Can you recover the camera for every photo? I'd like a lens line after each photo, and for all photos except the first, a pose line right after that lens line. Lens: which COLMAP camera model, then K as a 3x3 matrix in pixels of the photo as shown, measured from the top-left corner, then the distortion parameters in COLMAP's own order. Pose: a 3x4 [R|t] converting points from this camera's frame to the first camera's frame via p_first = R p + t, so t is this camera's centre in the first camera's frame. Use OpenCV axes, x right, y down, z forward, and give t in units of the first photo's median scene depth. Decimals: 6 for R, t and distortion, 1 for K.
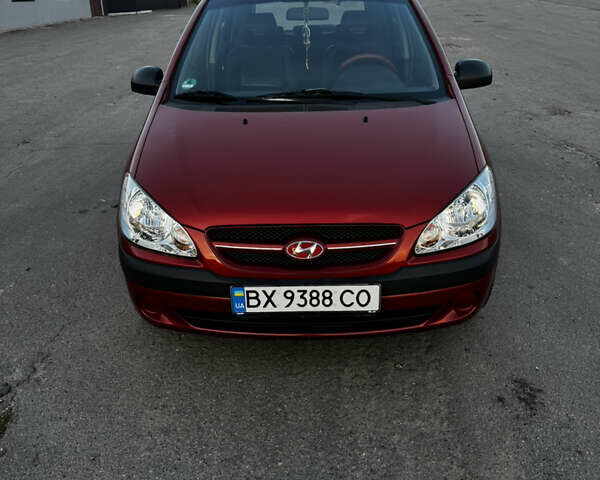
lens RADIAL K [[549.8, 0, 300.0], [0, 549.8, 240.0], [0, 0, 1]] dist [0.166170, -0.289073]
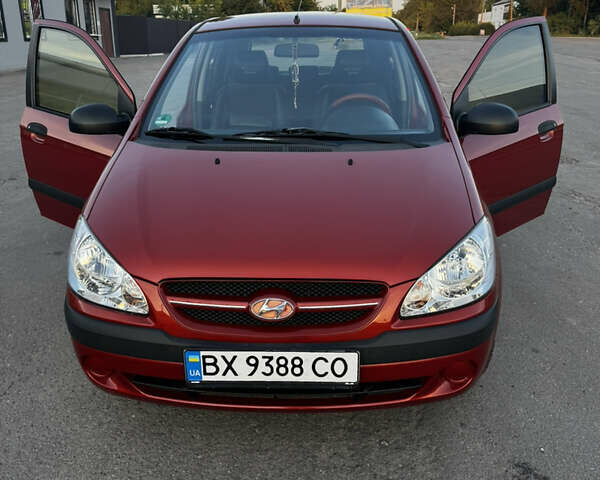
lens RADIAL K [[551.9, 0, 302.6], [0, 551.9, 246.5], [0, 0, 1]] dist [0.157682, -0.271132]
pose [[0.999695, 0.023557, -0.007446, 0.053036], [-0.023981, 0.997720, -0.063090, -0.022551], [0.005943, 0.063249, 0.997980, 0.113572]]
